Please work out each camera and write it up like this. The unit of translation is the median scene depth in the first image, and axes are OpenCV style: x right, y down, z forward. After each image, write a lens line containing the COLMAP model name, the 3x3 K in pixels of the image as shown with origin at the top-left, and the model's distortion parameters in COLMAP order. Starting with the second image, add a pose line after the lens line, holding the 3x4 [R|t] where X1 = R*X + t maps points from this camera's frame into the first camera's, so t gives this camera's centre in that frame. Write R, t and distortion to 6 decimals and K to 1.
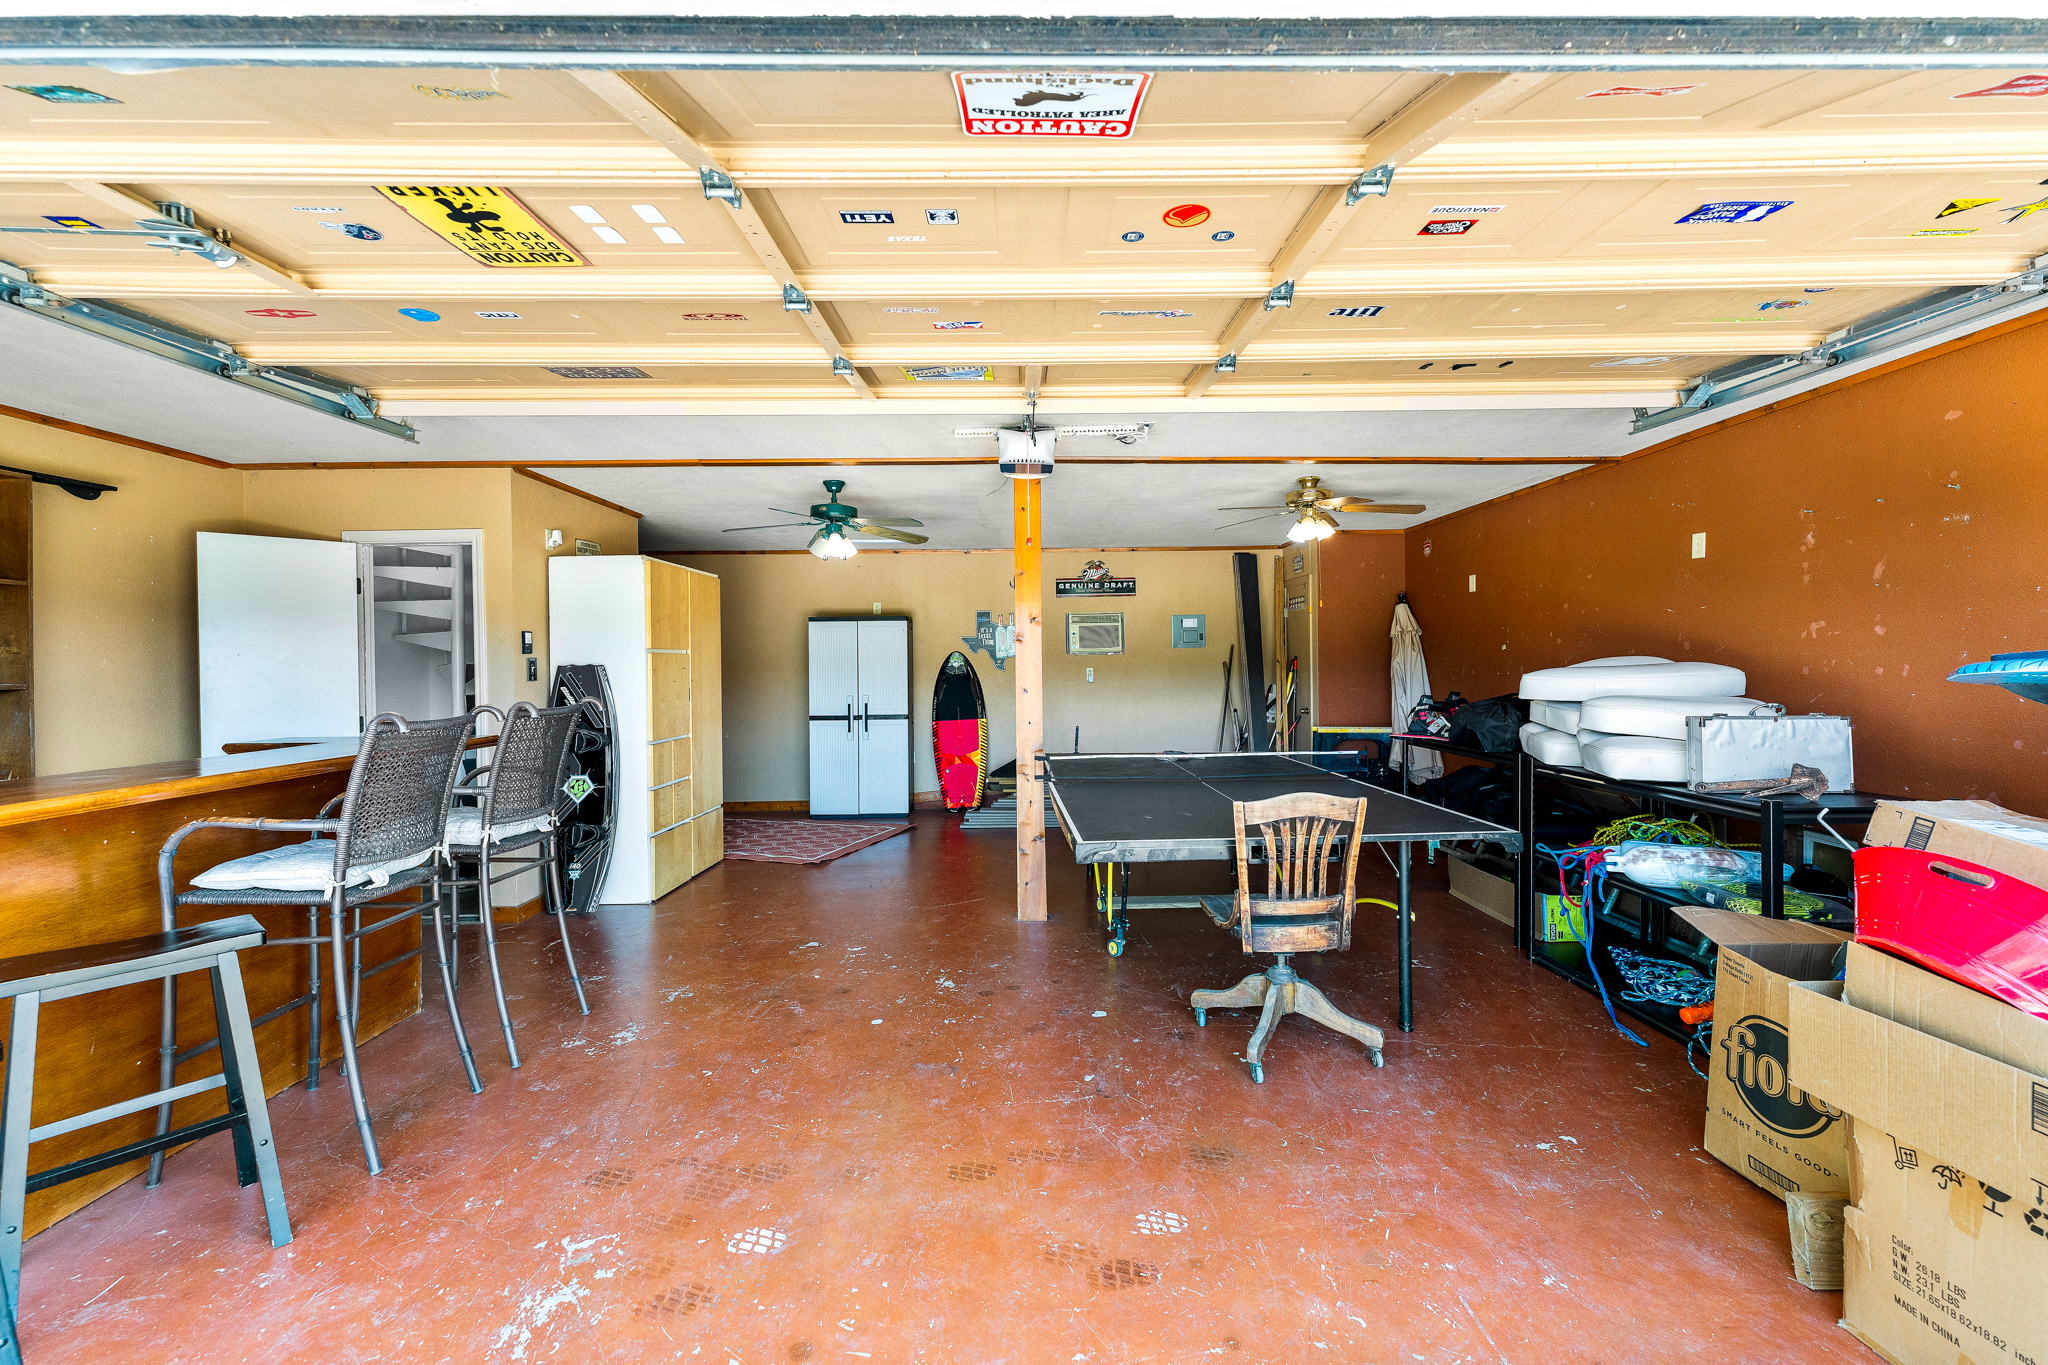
lens RADIAL K [[849.7, 0, 1030.5], [0, 849.7, 673.3], [0, 0, 1]] dist [0.001689, -0.000053]
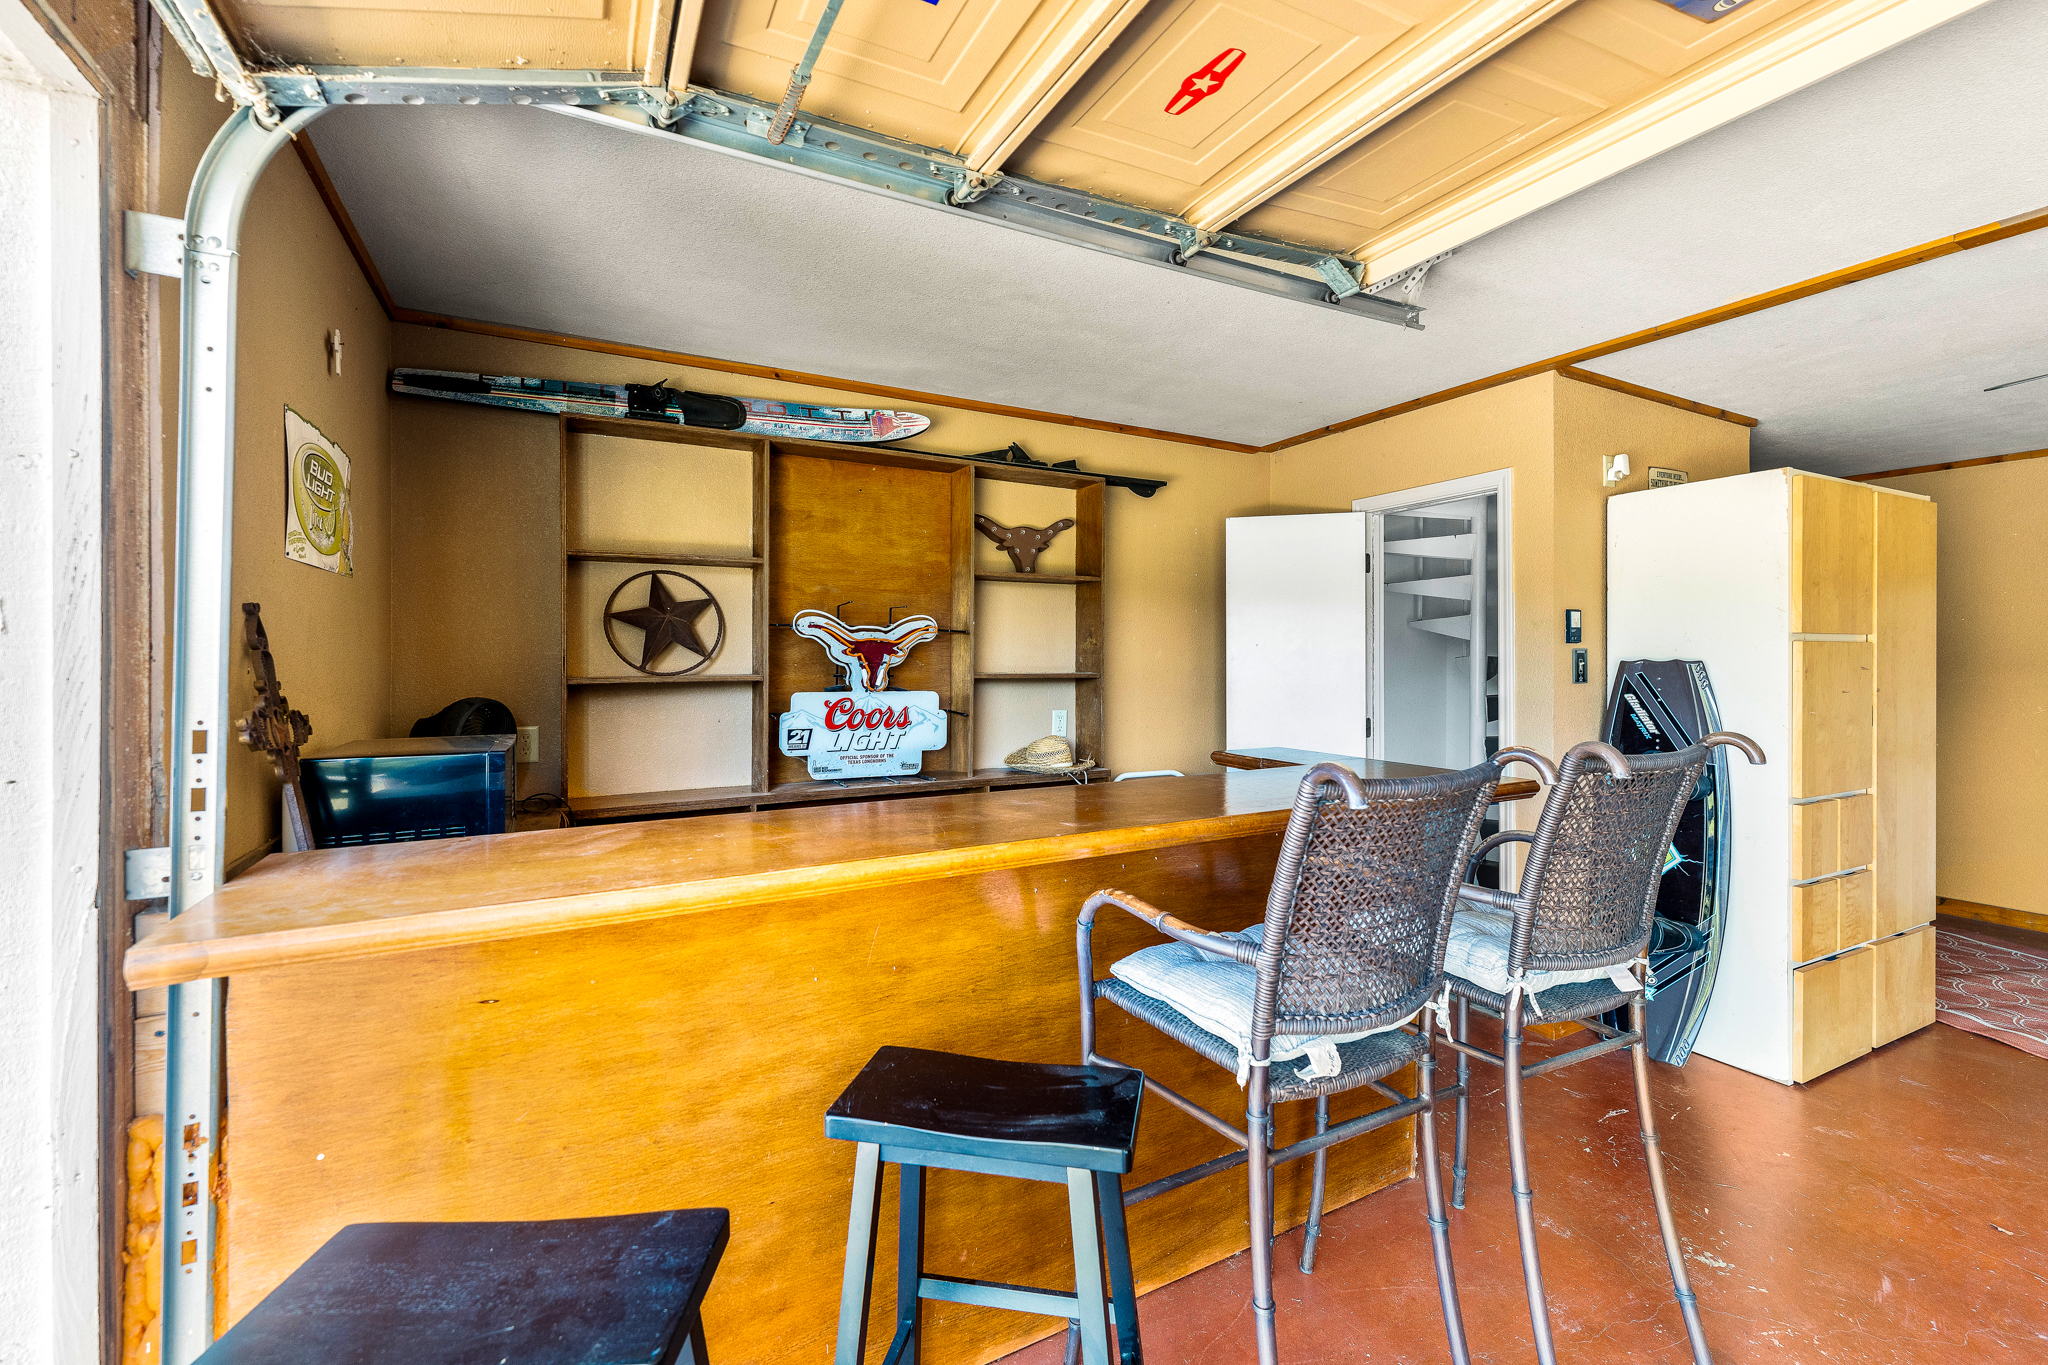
lens RADIAL K [[849.7, 0, 1024.5], [0, 849.7, 650.7], [0, 0, 1]] dist [0.001689, -0.000053]
pose [[0.465784, 0.004593, -0.884887, -0.205769], [-0.016789, 0.999852, -0.003648, -0.007301], [0.884739, 0.016556, 0.465792, 0.312761]]
